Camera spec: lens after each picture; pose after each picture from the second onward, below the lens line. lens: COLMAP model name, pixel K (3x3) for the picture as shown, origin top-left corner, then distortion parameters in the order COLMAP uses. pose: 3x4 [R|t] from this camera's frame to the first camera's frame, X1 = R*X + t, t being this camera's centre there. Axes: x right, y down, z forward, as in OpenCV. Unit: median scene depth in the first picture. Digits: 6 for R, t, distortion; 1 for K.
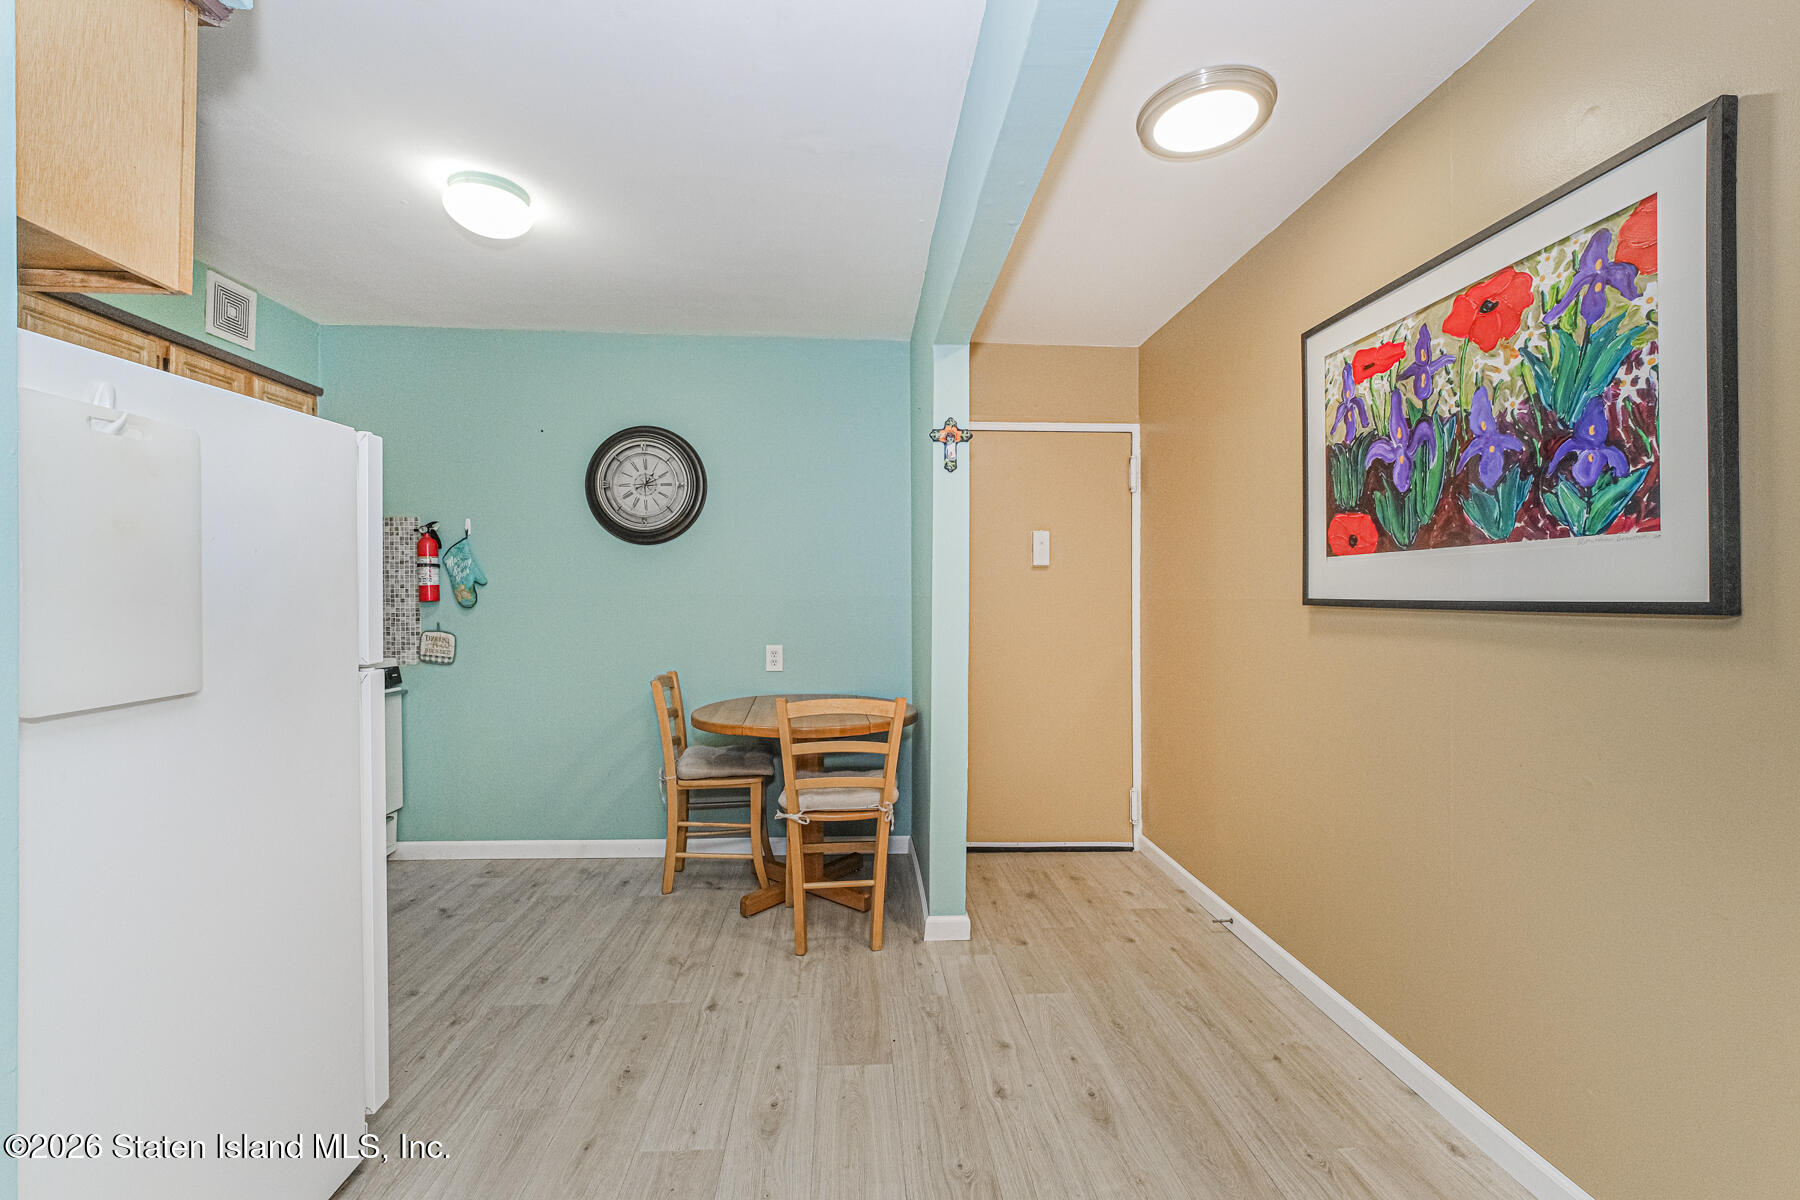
lens RADIAL K [[753.0, 0, 899.7], [0, 753.0, 599.0], [0, 0, 1]] dist [-0.007500, -0.000732]
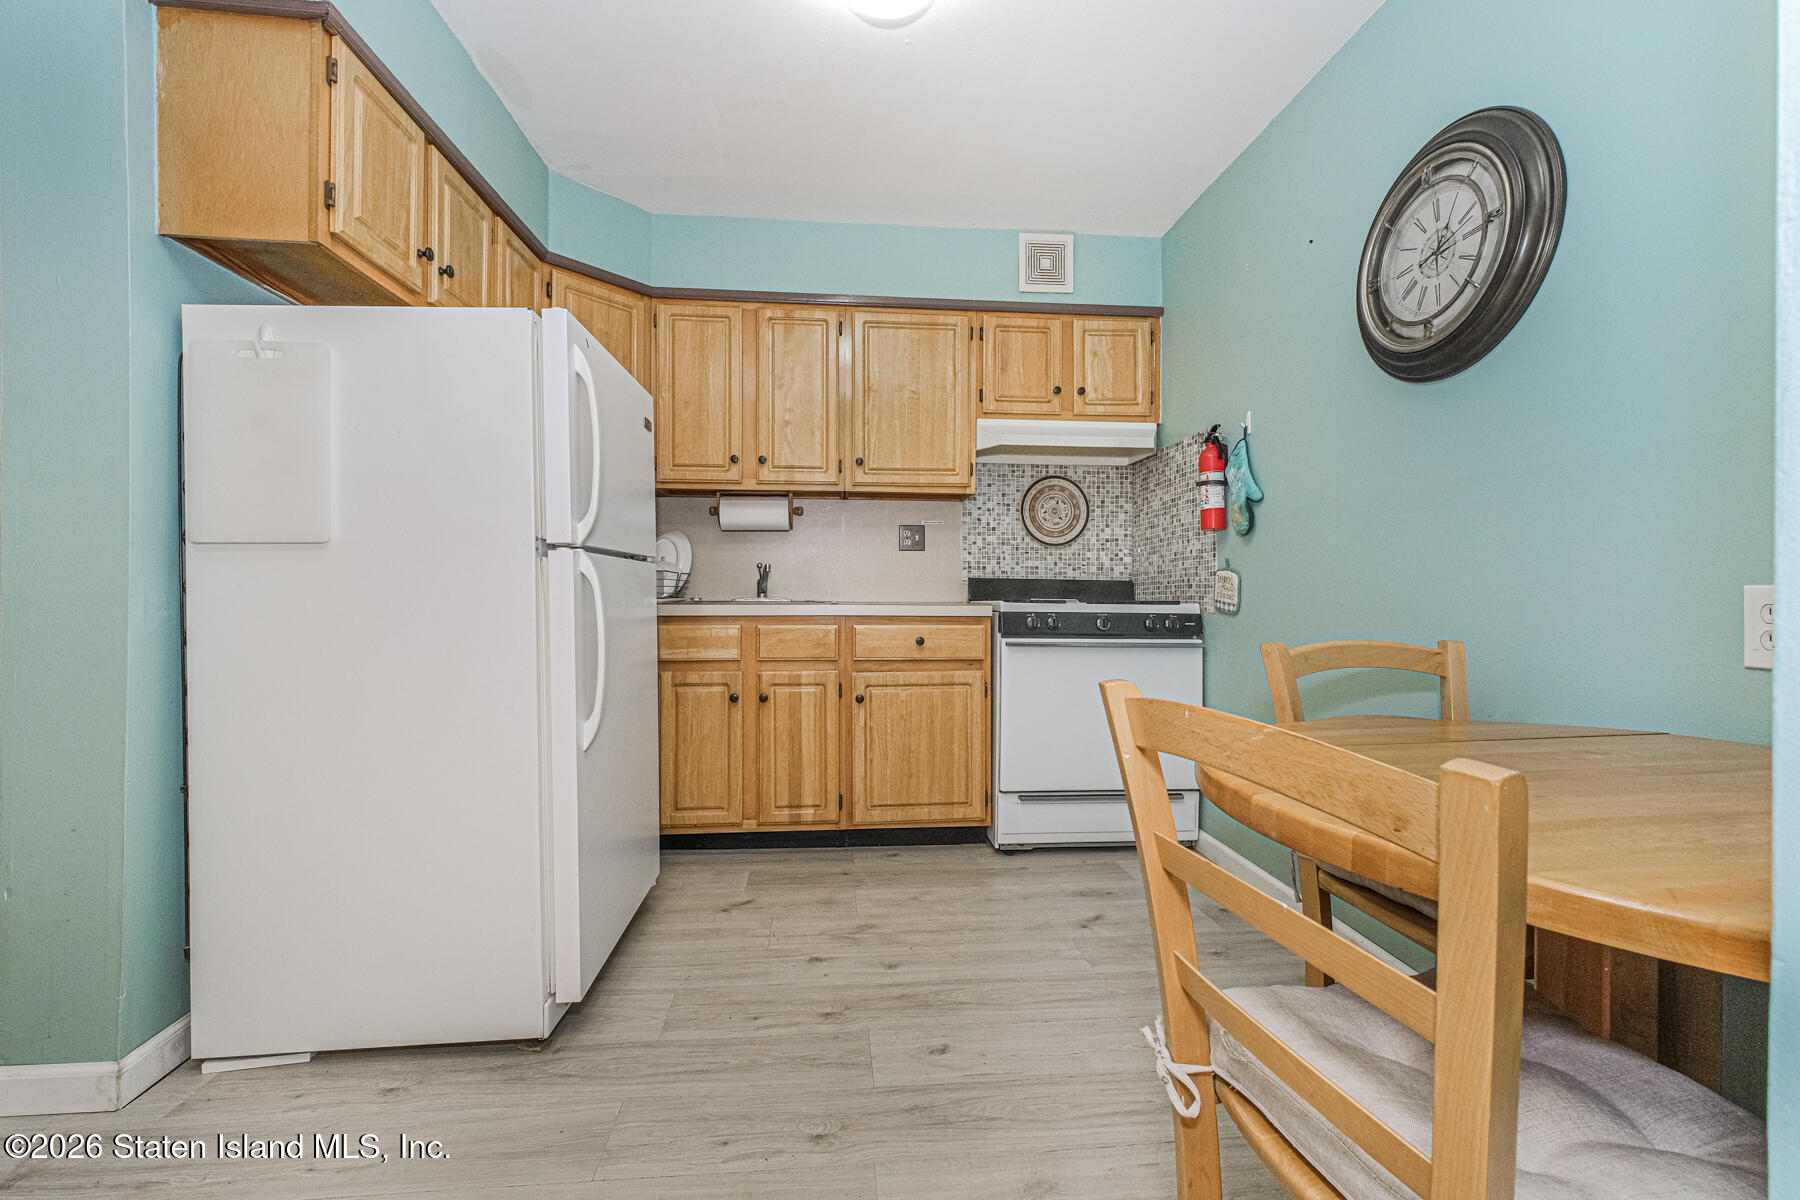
lens RADIAL K [[753.0, 0, 896.9], [0, 753.0, 595.1], [0, 0, 1]] dist [-0.007500, -0.000732]
pose [[0.033608, 0.001274, -0.999434, 0.134018], [-0.004183, 0.999991, 0.001134, 0.070302], [0.999426, 0.004143, 0.033613, 0.650867]]
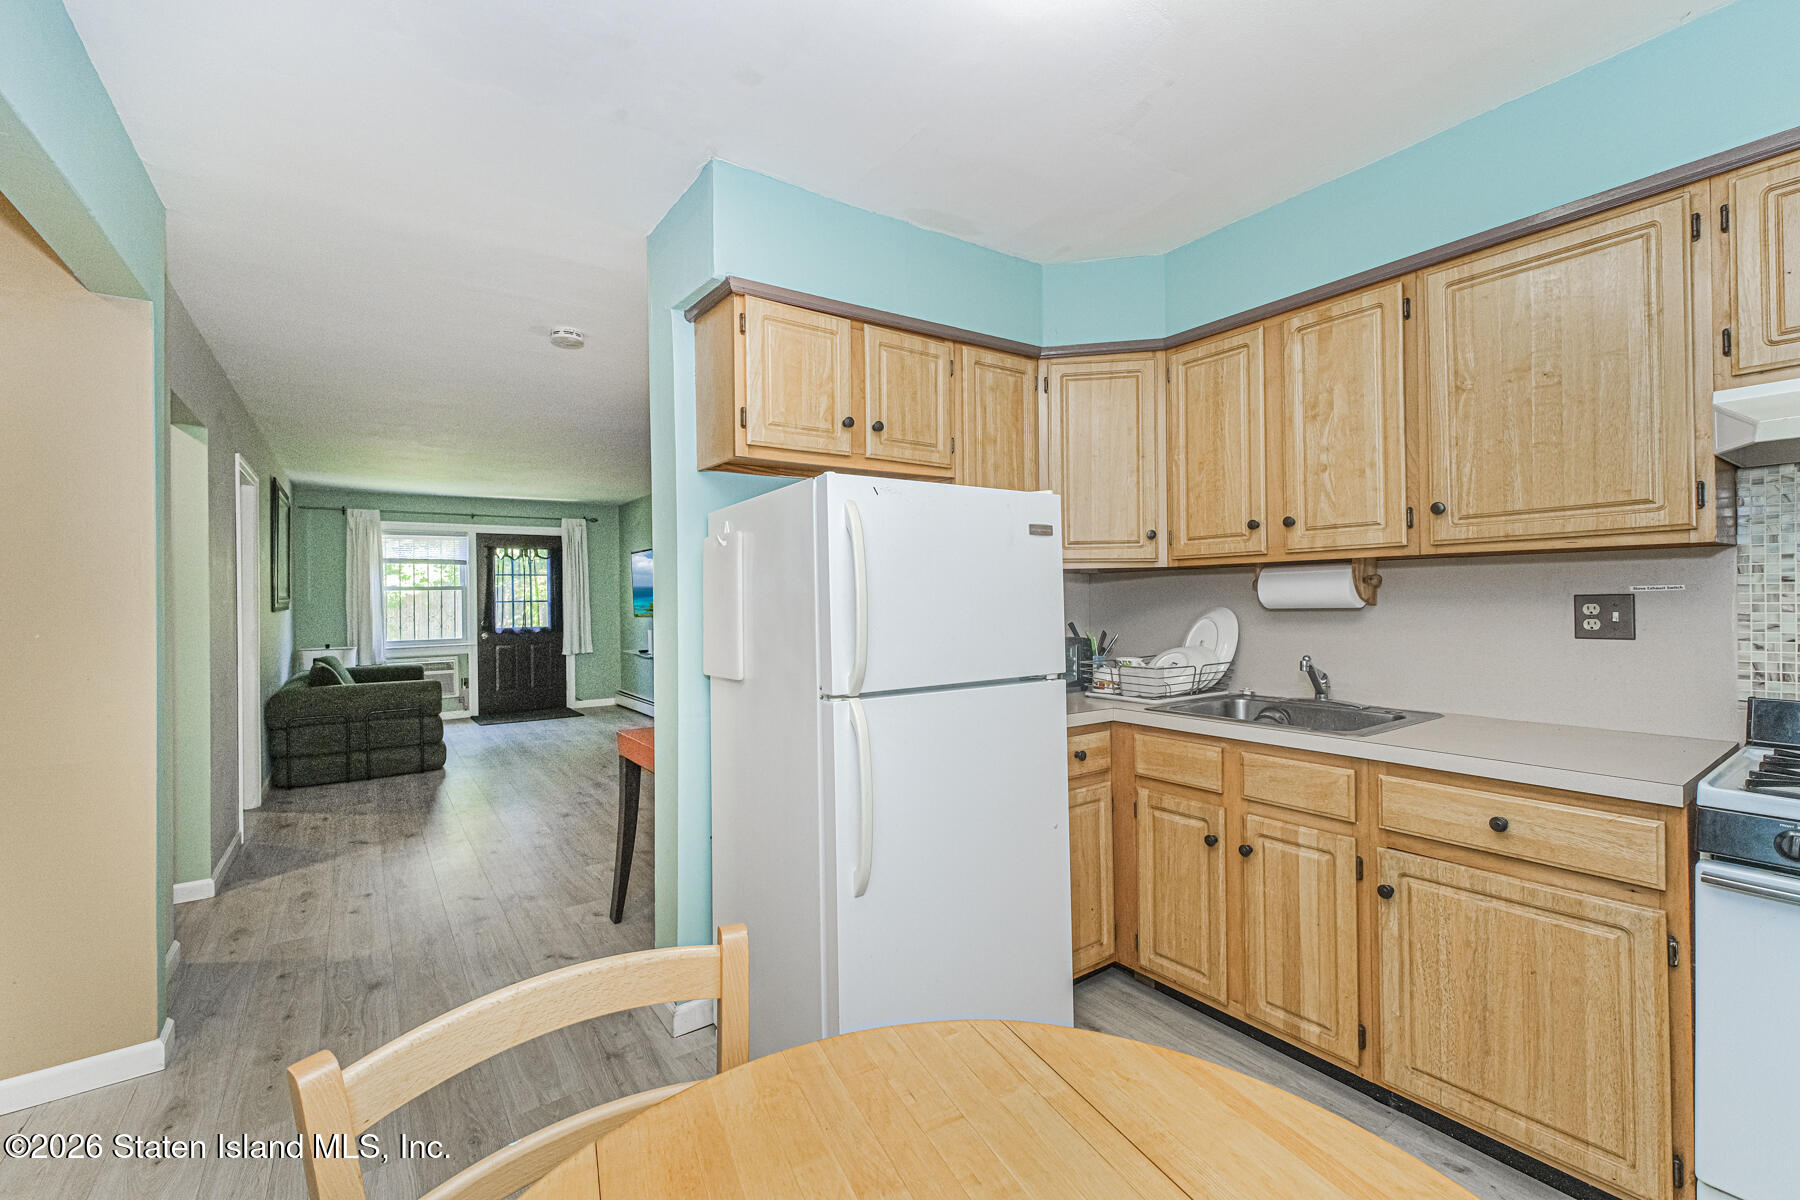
lens RADIAL K [[753.0, 0, 900.7], [0, 753.0, 598.0], [0, 0, 1]] dist [-0.007500, -0.000732]
pose [[-0.850390, 0.005187, -0.526127, -0.113577], [0.009026, 0.999948, -0.004729, -0.018865], [0.526076, -0.008771, -0.850393, 0.899137]]
